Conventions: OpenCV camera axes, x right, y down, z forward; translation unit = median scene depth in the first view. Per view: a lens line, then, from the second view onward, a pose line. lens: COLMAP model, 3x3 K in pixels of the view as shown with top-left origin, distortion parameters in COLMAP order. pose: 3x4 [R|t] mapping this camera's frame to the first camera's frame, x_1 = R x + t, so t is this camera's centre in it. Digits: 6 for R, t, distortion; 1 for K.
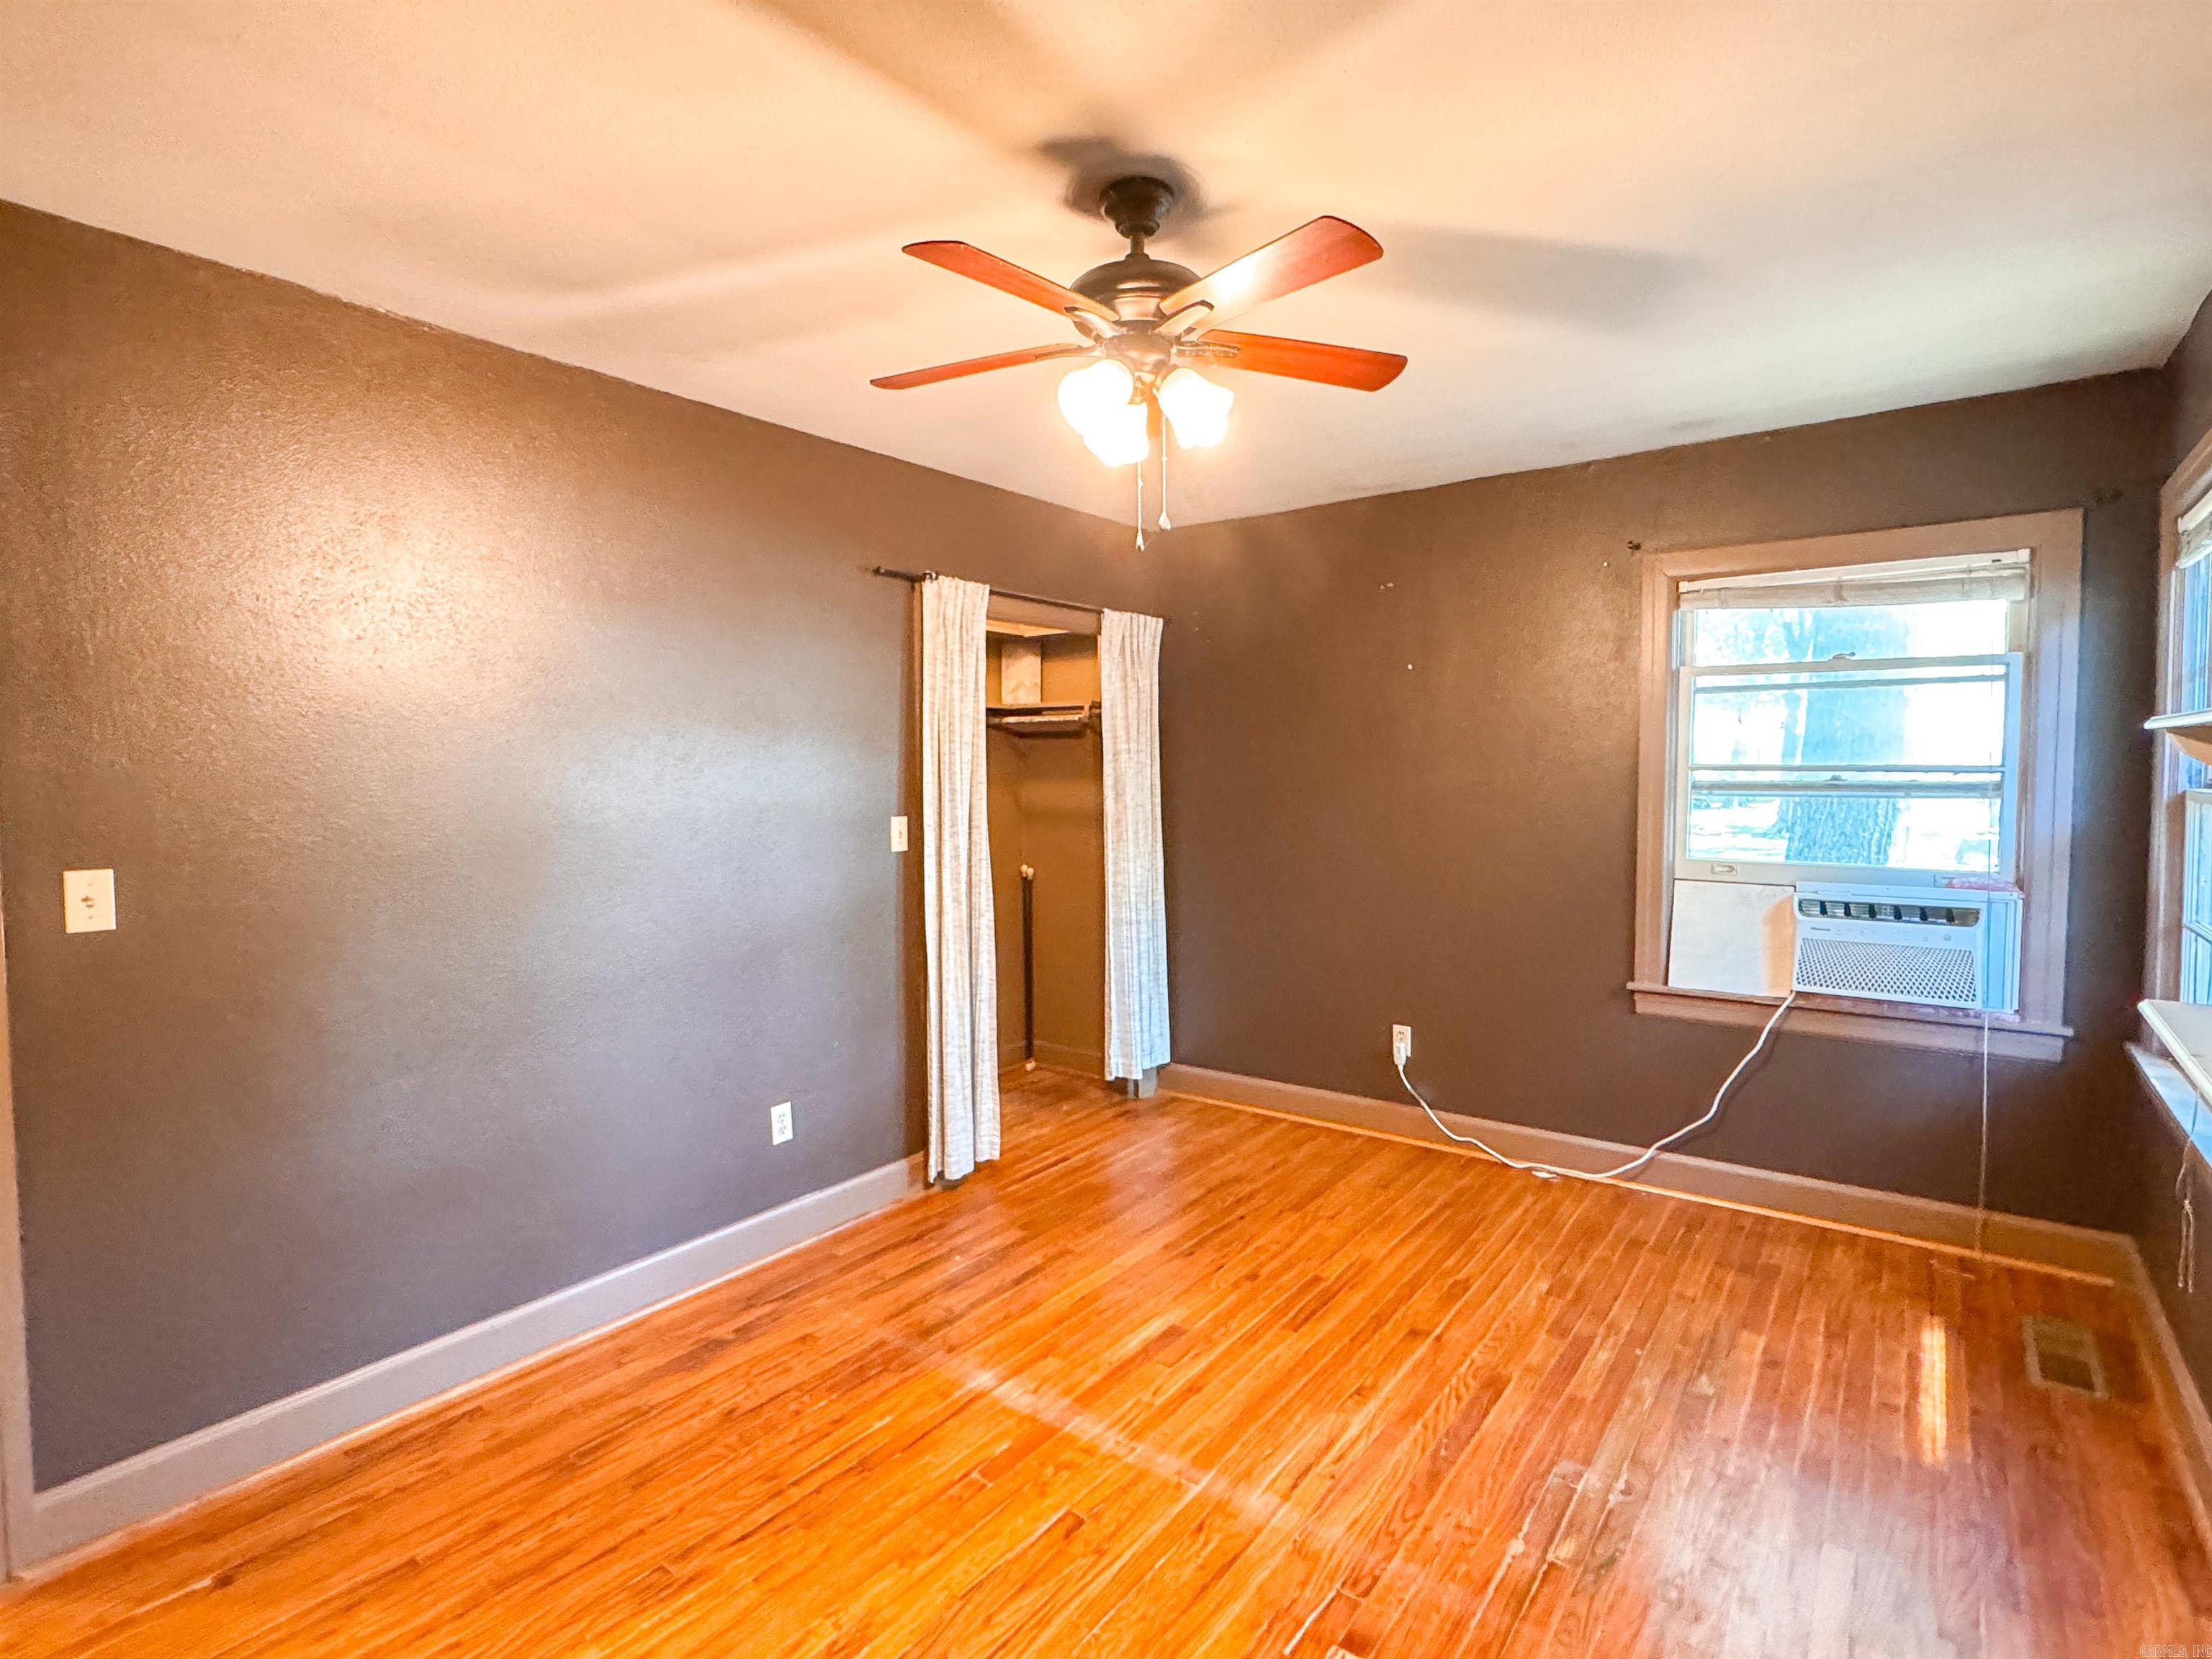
lens RADIAL K [[1110.2, 0, 1101.3], [0, 1110.2, 826.2], [0, 0, 1]] dist [-0.001166, -0.000705]
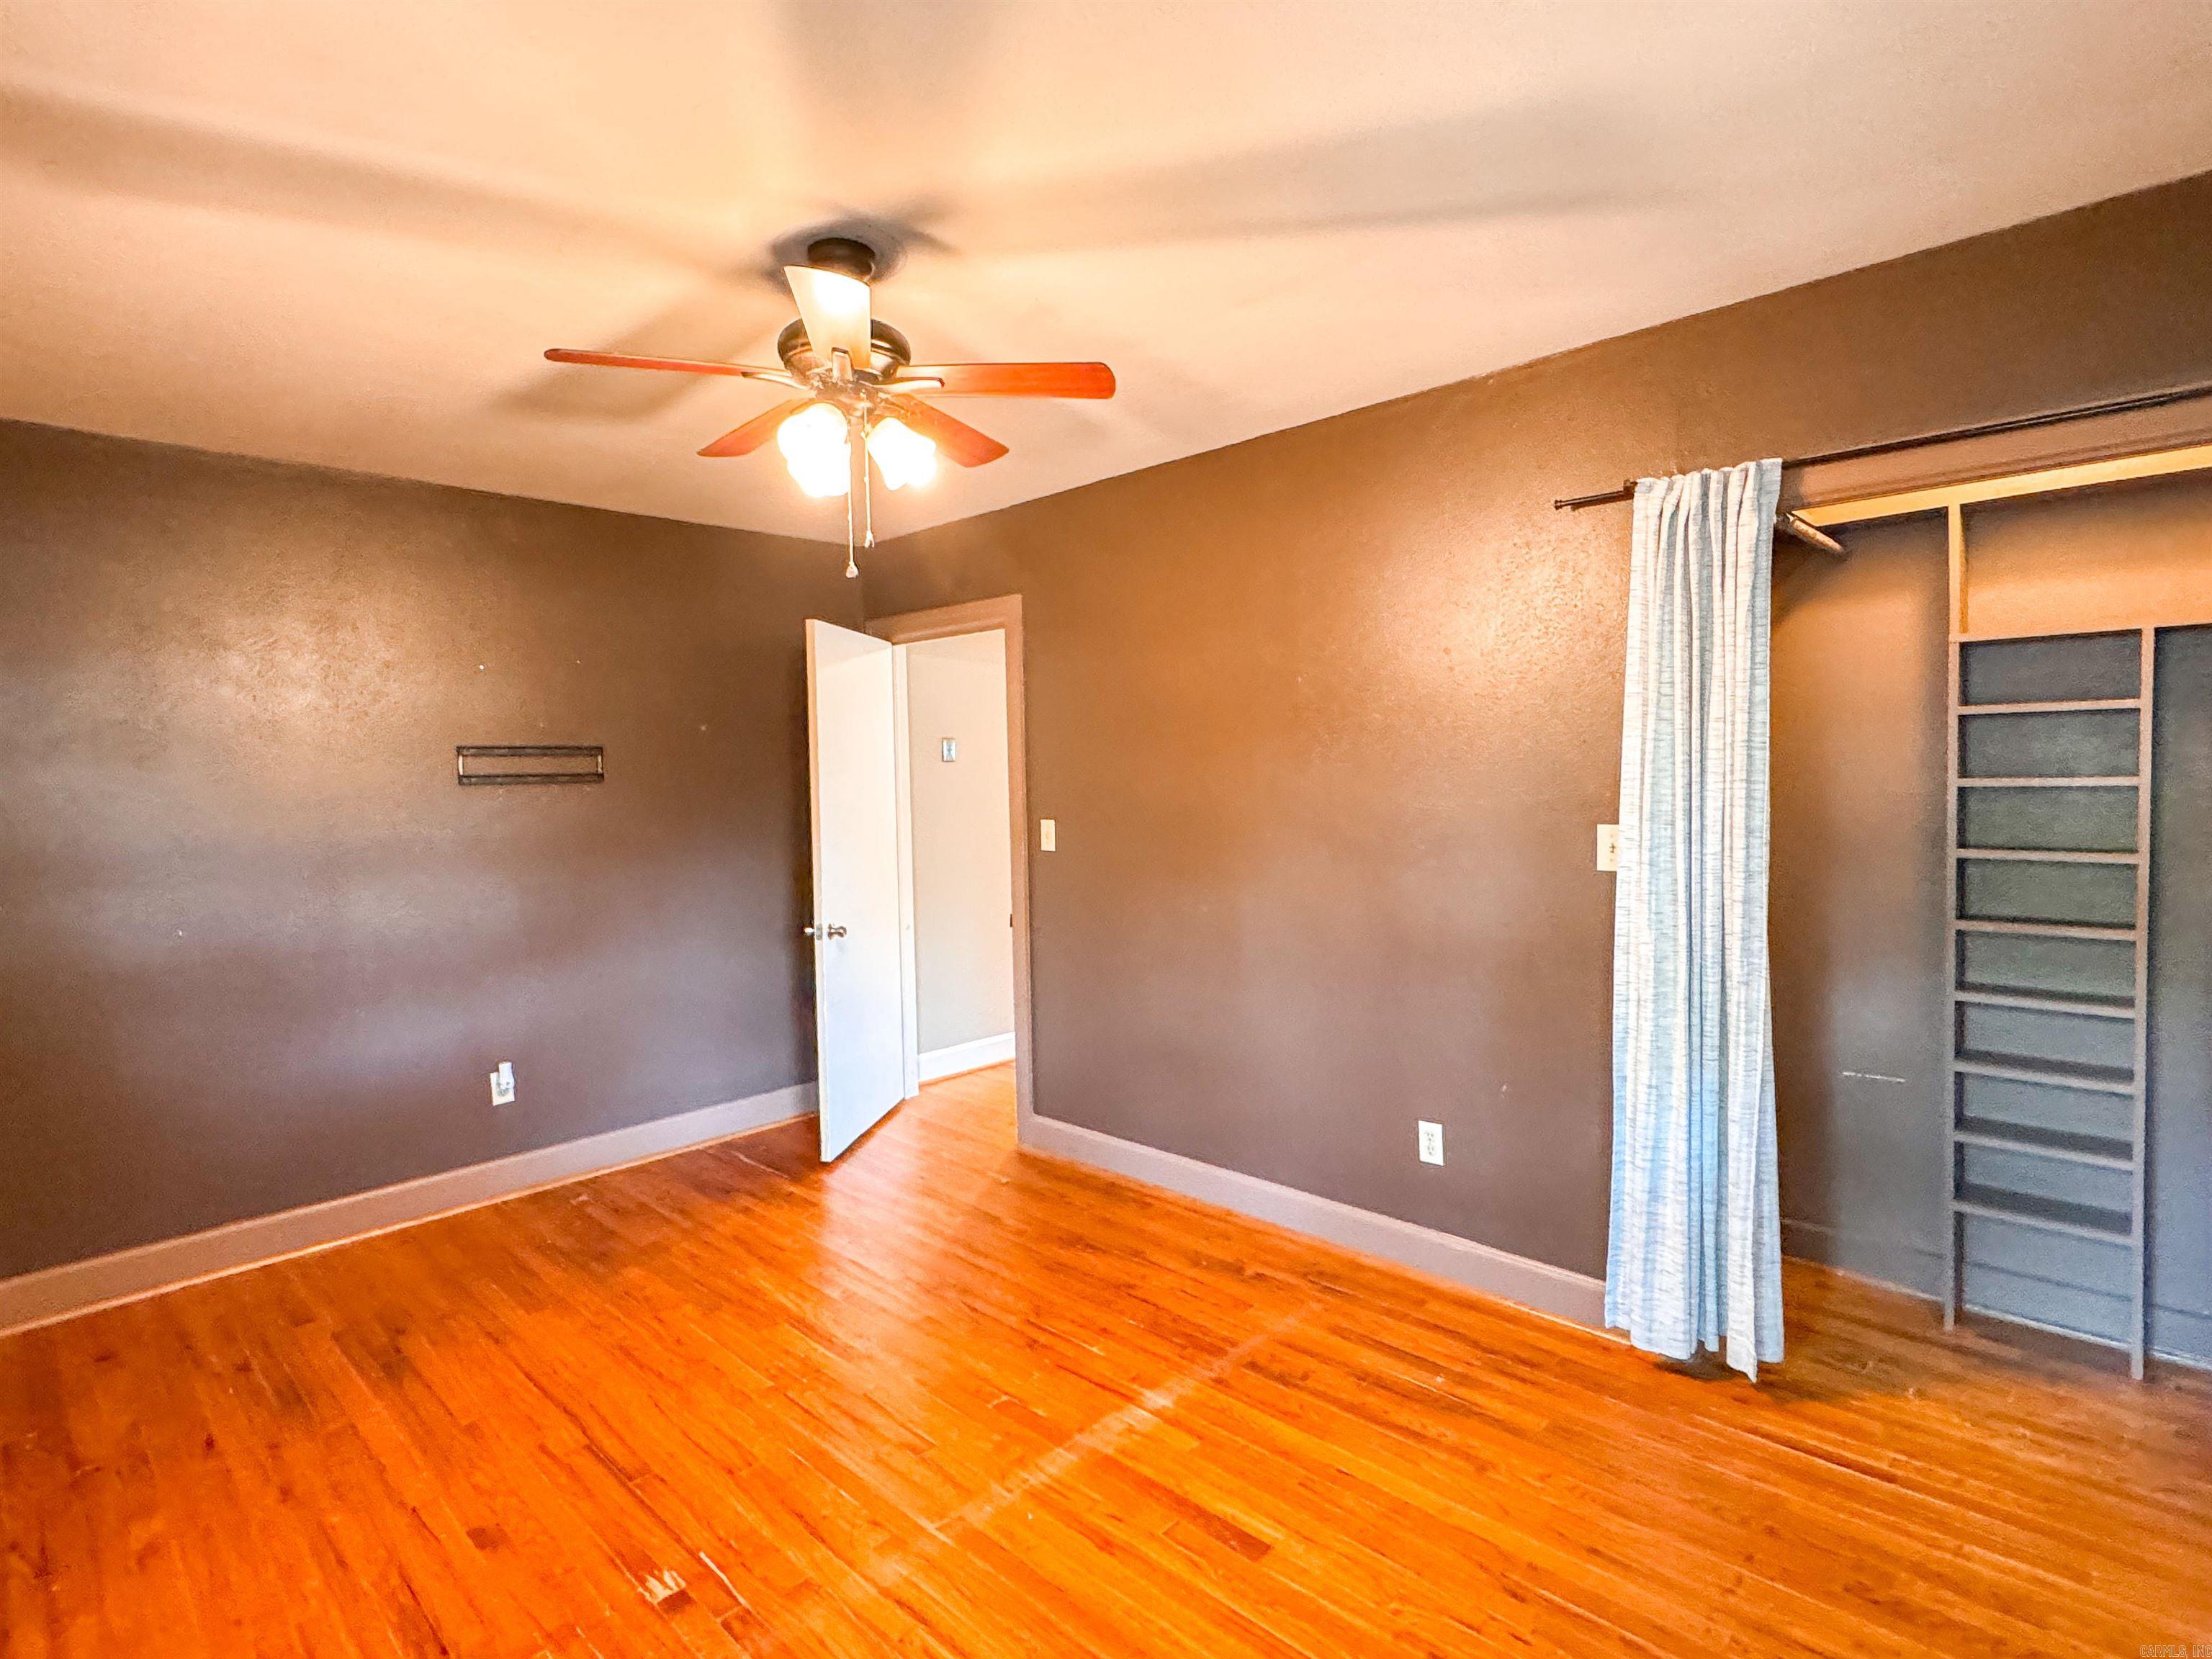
lens RADIAL K [[1110.2, 0, 1101.3], [0, 1110.2, 826.2], [0, 0, 1]] dist [-0.001166, -0.000705]
pose [[-0.130949, 0.058243, -0.989677, 0.684861], [-0.028167, 0.997651, 0.062439, -0.050898], [0.990989, 0.036053, -0.129001, 0.870976]]
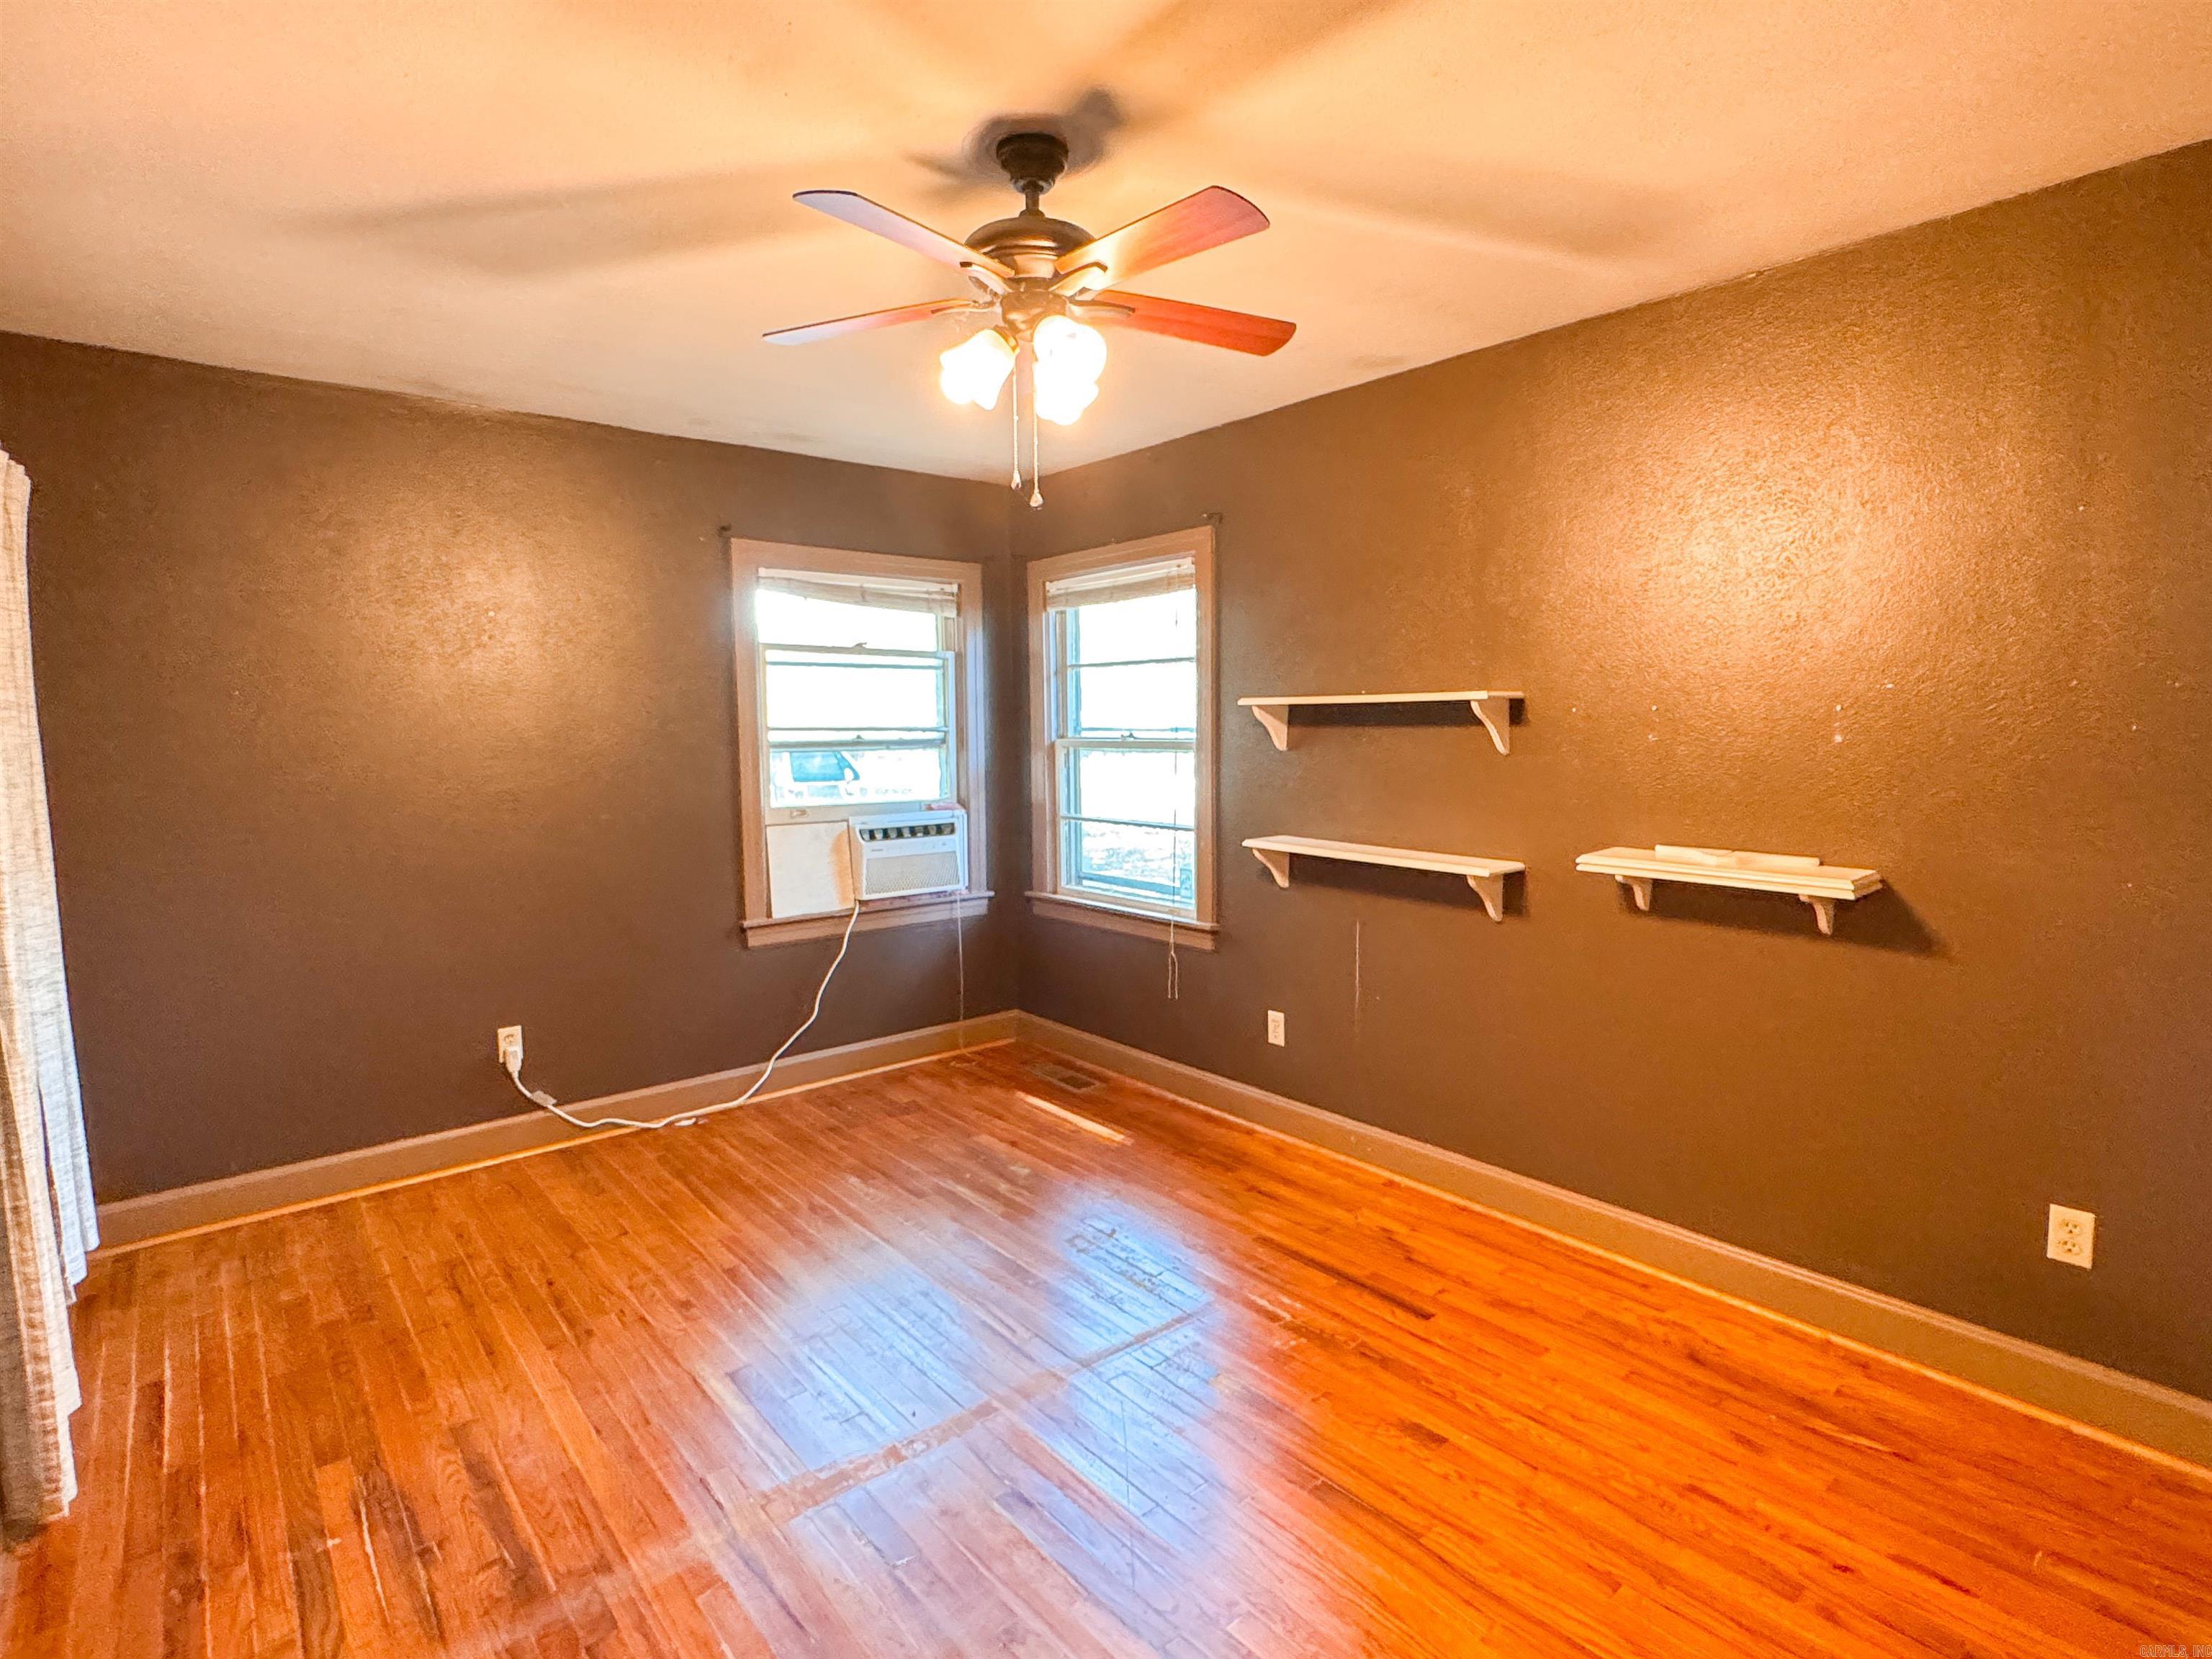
lens RADIAL K [[1110.2, 0, 1101.3], [0, 1110.2, 826.2], [0, 0, 1]] dist [-0.001166, -0.000705]
pose [[0.228130, -0.086255, 0.969803, -0.603512], [0.059995, 0.995421, 0.074421, -0.019461], [-0.971781, 0.041206, 0.232260, 0.449777]]
